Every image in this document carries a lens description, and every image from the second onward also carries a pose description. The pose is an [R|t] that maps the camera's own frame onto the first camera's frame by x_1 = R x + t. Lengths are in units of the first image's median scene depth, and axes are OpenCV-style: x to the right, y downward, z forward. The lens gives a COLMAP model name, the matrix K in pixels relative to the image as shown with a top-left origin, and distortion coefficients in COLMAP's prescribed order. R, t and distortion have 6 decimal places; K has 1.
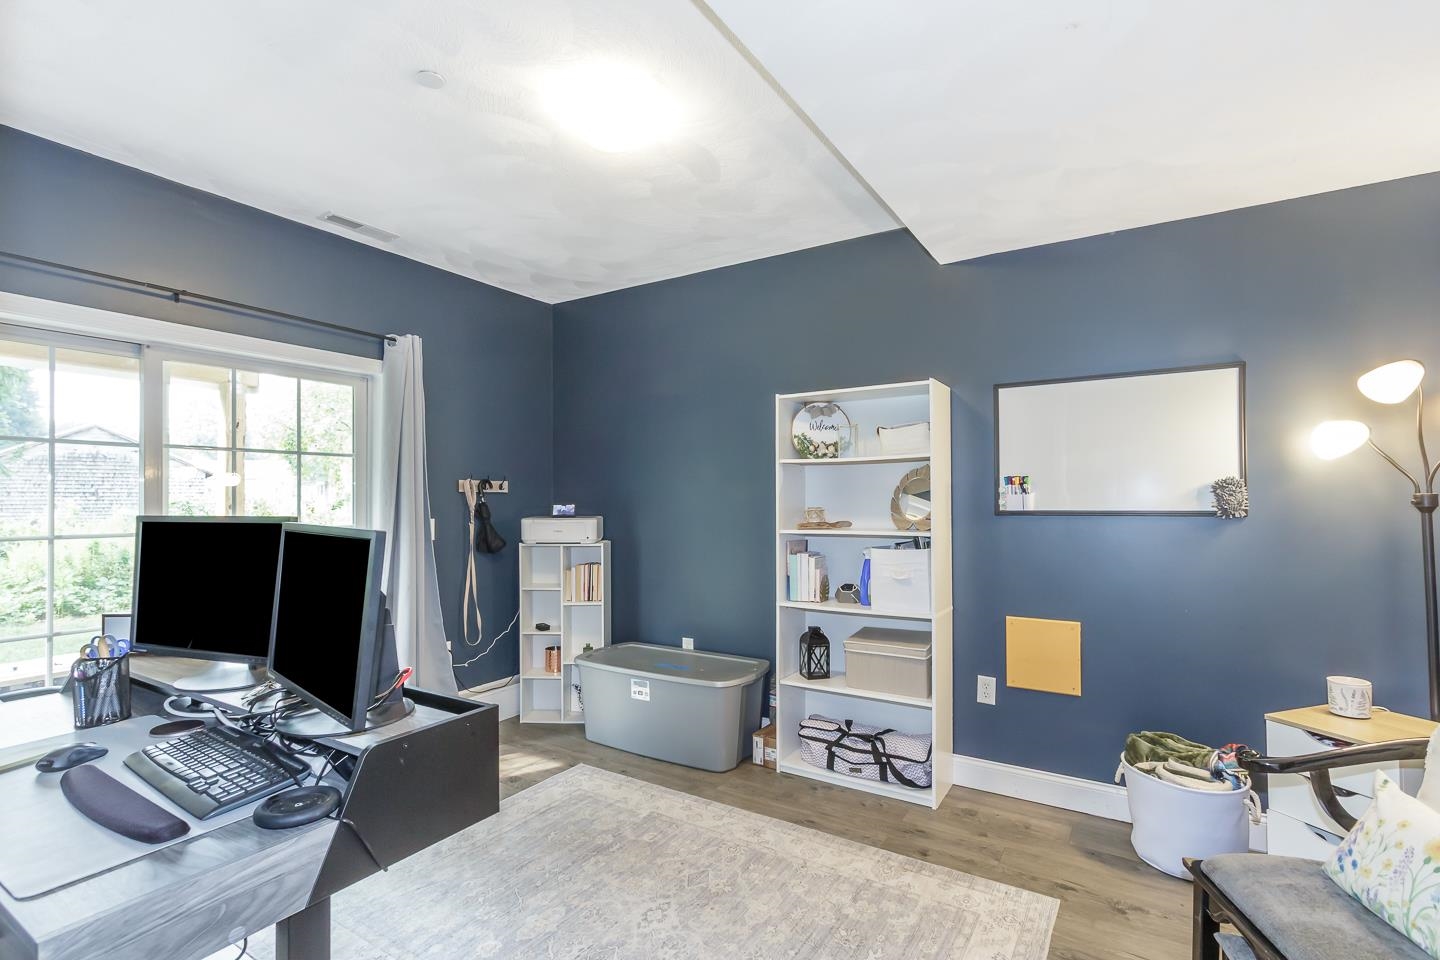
lens RADIAL K [[668.2, 0, 721.3], [0, 668.2, 493.3], [0, 0, 1]] dist [0.005541, -0.001596]
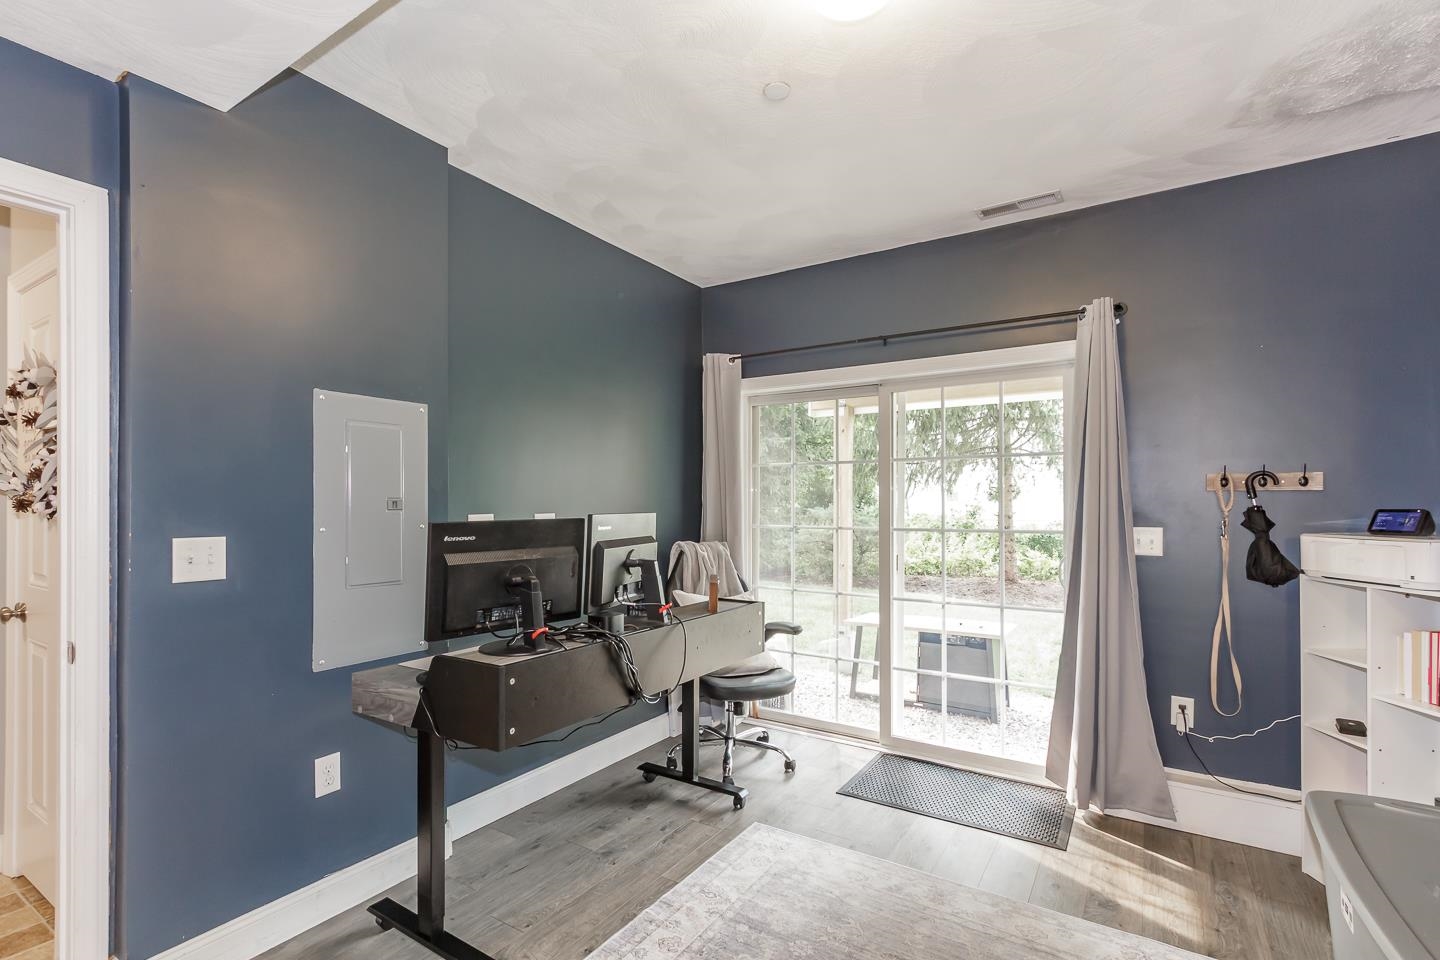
lens RADIAL K [[668.2, 0, 706.5], [0, 668.2, 500.0], [0, 0, 1]] dist [0.005541, -0.001596]
pose [[-0.004734, -0.004004, -0.999981, 0.352504], [0.011822, 0.999922, -0.004060, 0.004514], [0.999919, -0.011841, -0.004686, 0.533155]]
